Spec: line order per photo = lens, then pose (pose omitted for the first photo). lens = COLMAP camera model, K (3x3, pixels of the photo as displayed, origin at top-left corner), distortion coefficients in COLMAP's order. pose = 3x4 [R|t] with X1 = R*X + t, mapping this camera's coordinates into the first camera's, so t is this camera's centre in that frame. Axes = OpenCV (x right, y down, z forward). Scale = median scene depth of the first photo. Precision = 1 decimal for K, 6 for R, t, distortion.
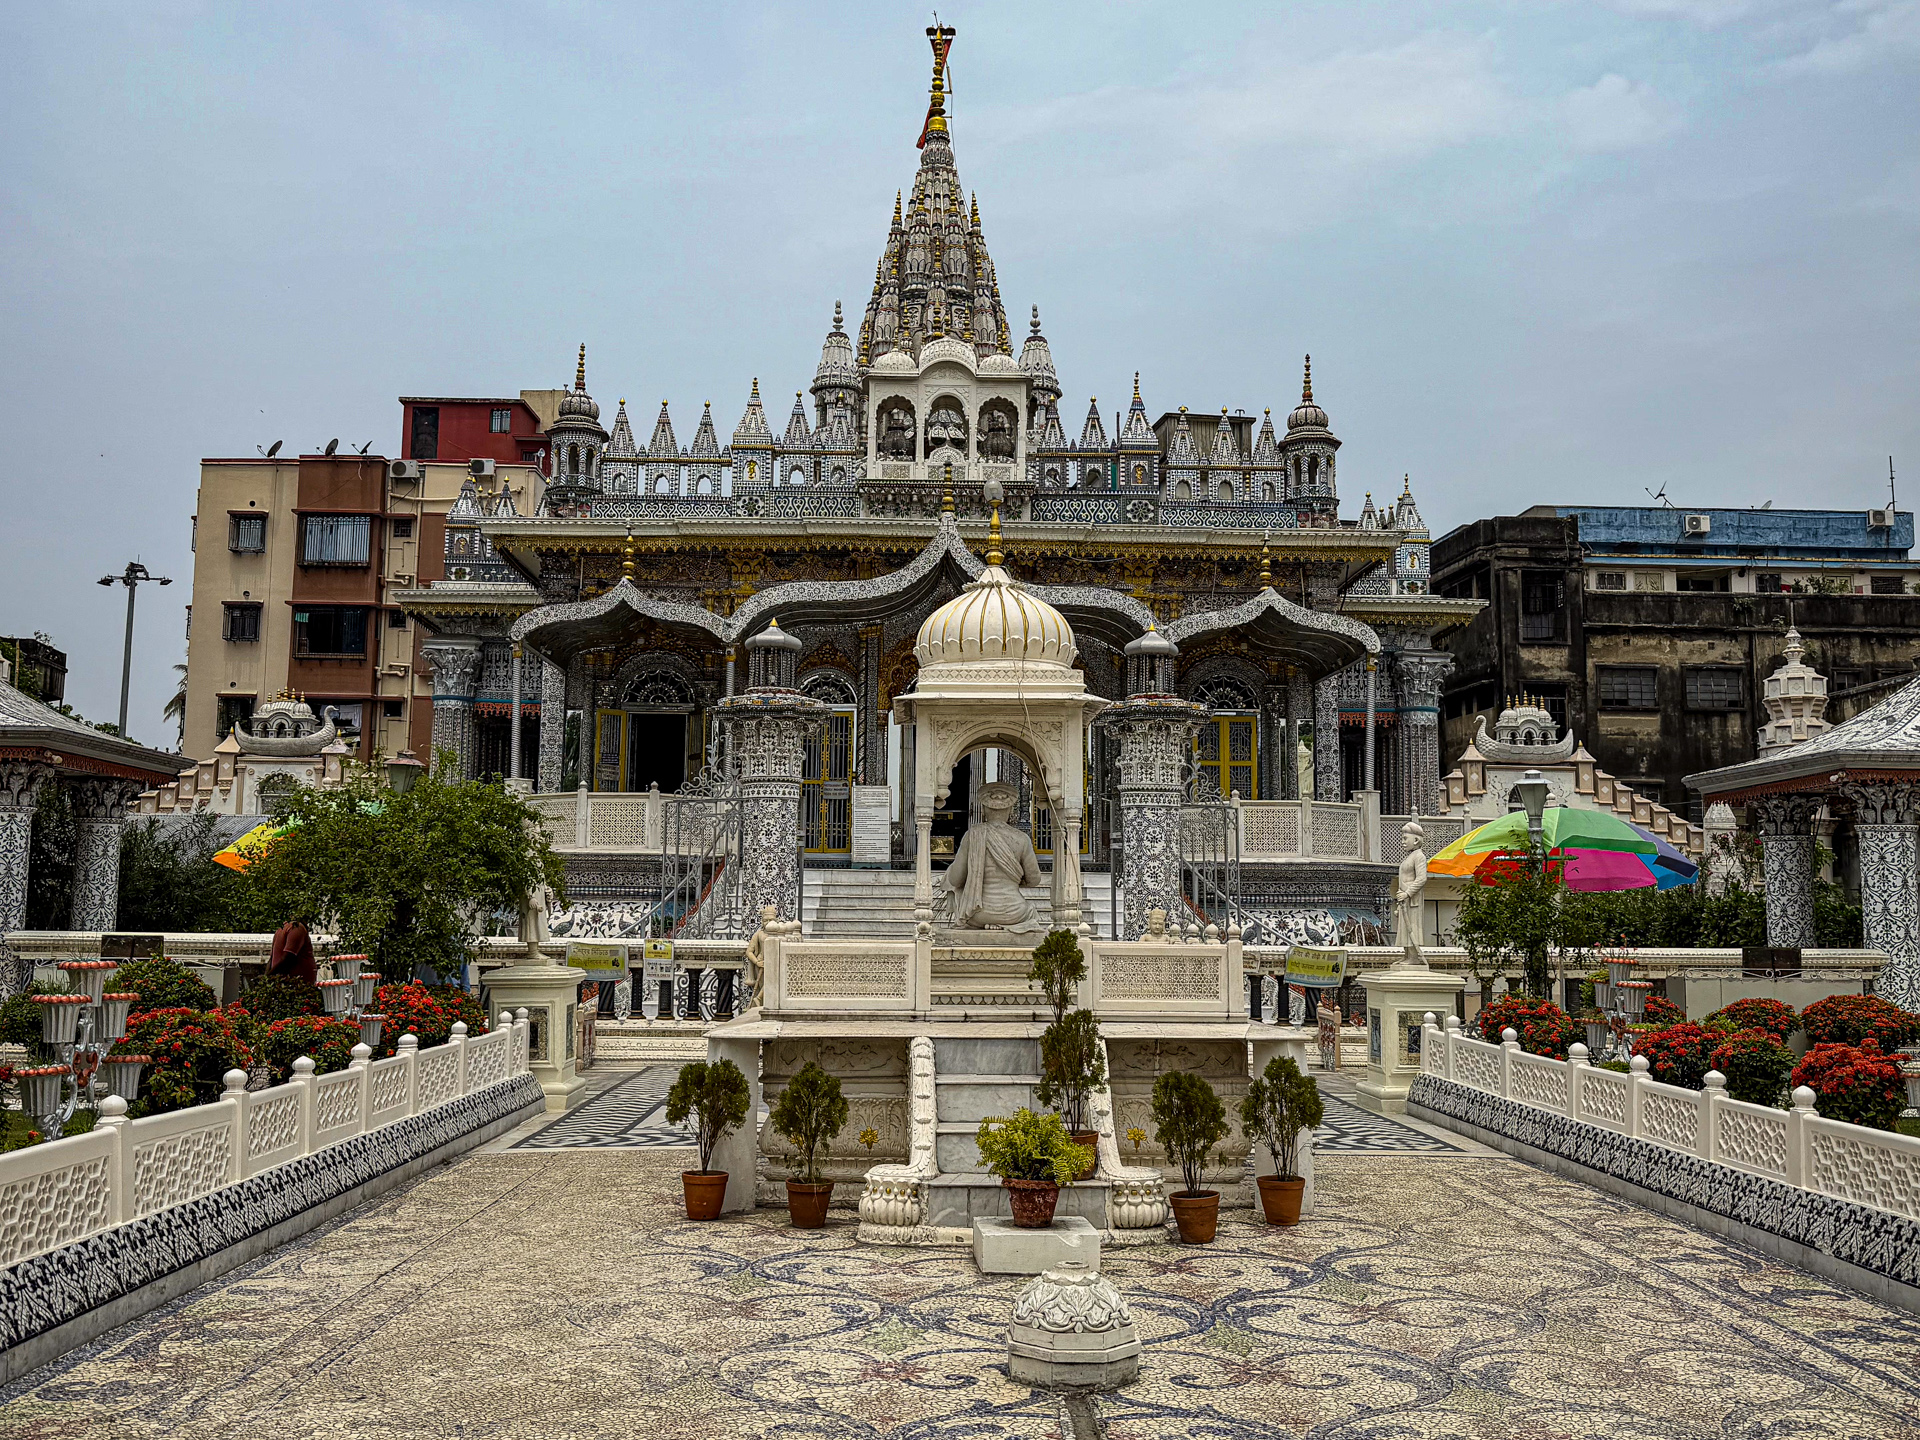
lens RADIAL K [[1738.0, 0, 953.5], [0, 1738.0, 719.8], [0, 0, 1]] dist [0.009606, -0.056473]
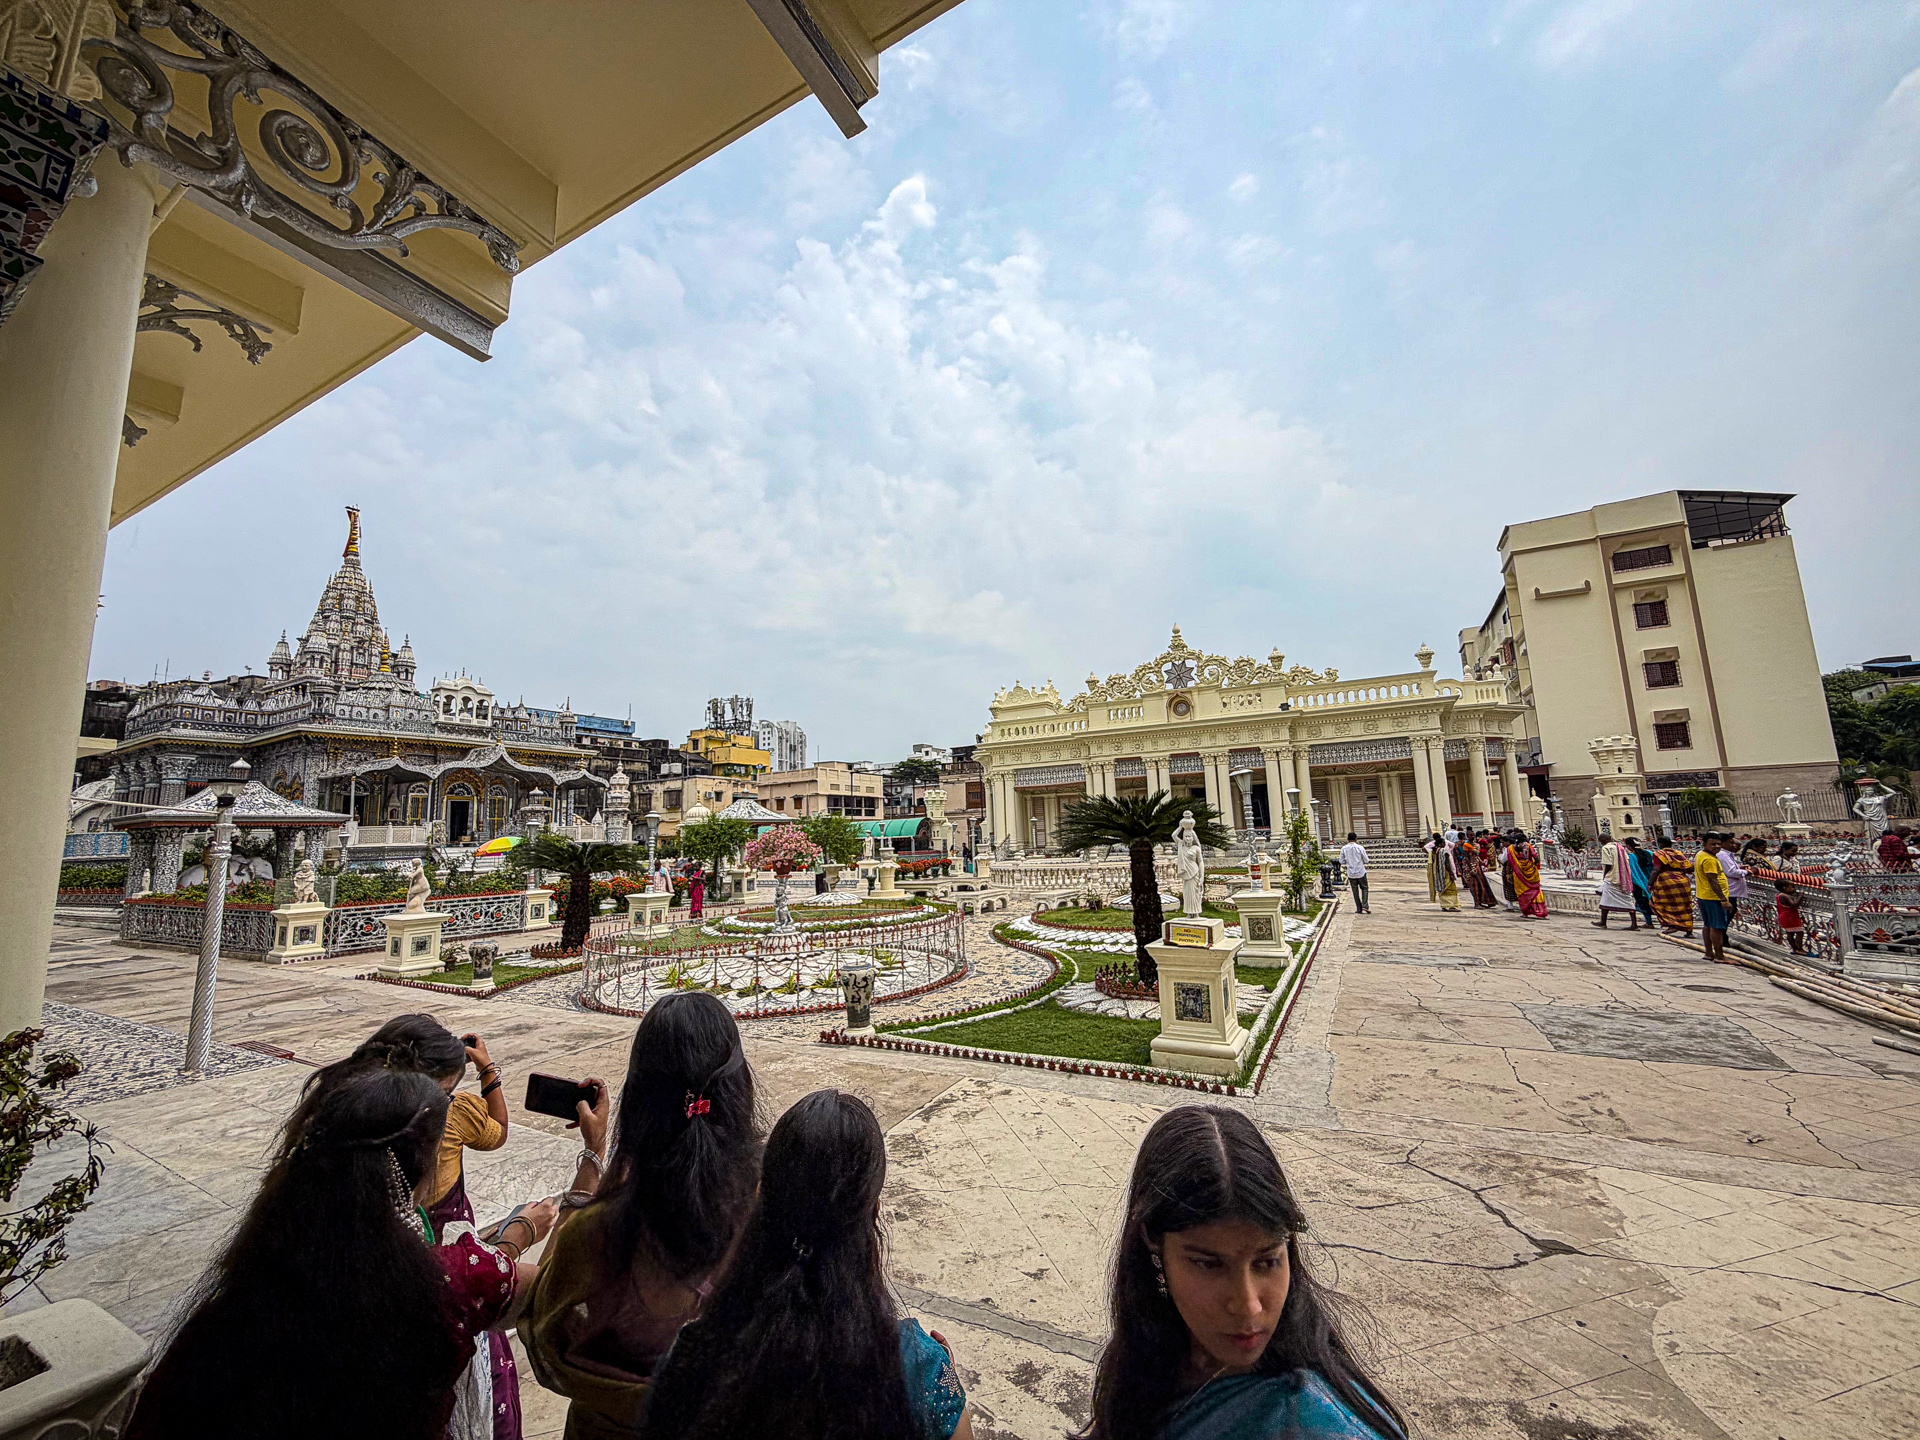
lens RADIAL K [[772.5, 0, 953.5], [0, 772.5, 721.2], [0, 0, 1]] dist [-0.001829, 0.000277]
pose [[0.507535, 0.101486, 0.855634, -0.781227], [-0.061581, 0.994772, -0.081461, -0.082997], [-0.859428, -0.011346, 0.511131, -0.514748]]
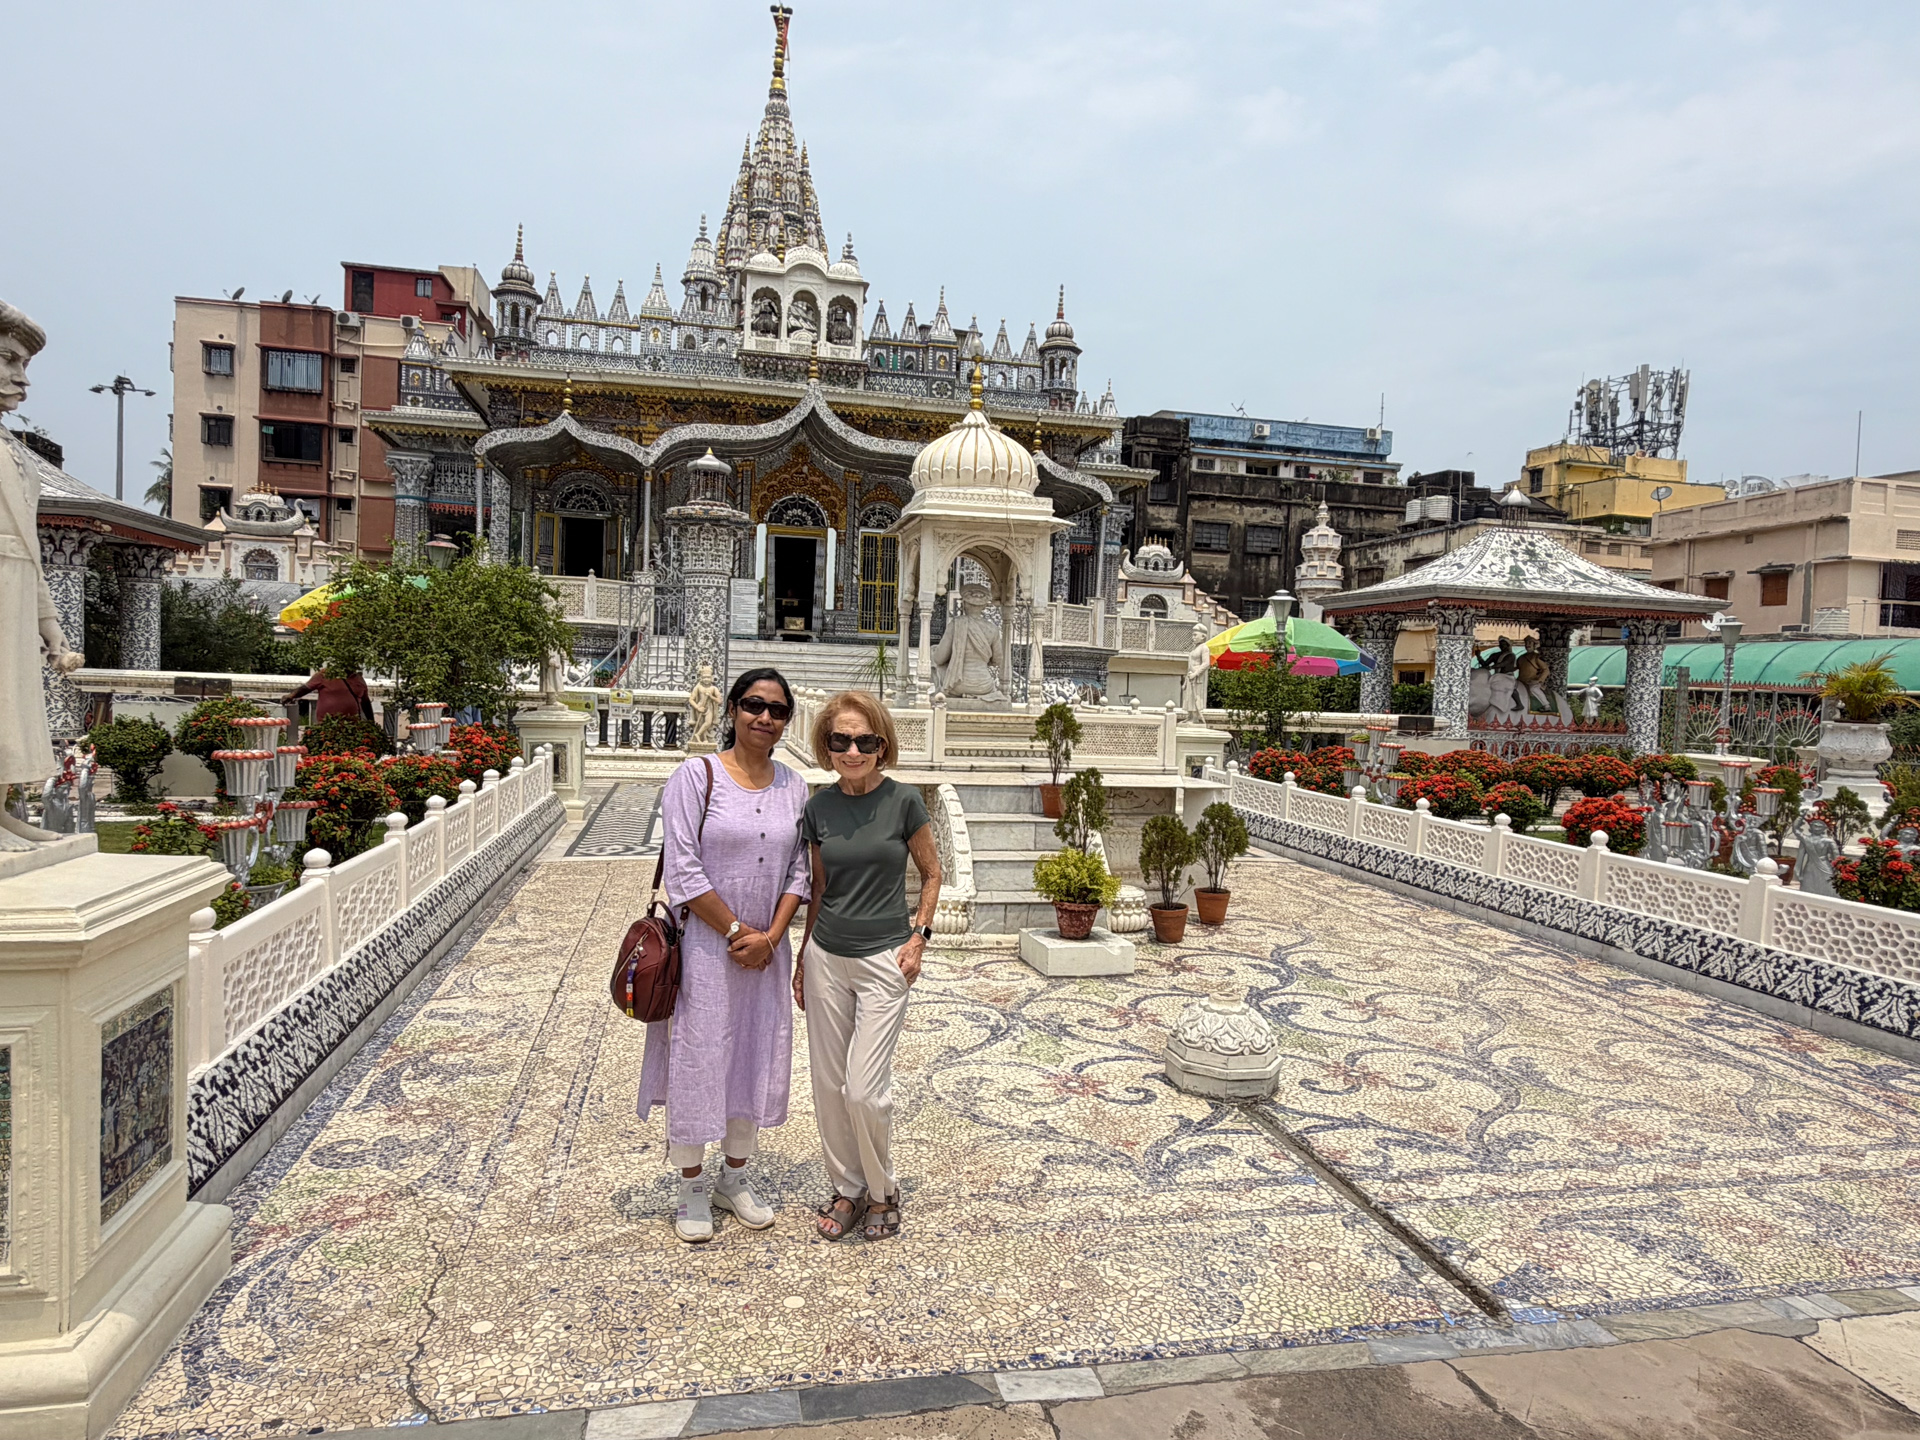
lens RADIAL K [[1144.4, 0, 948.8], [0, 1144.4, 730.2], [0, 0, 1]] dist [-0.005512, 0.005225]
pose [[0.981779, 0.019605, 0.189014, -0.056718], [-0.050329, 0.985971, 0.159148, 0.003416], [-0.183242, -0.165761, 0.968992, 0.062751]]
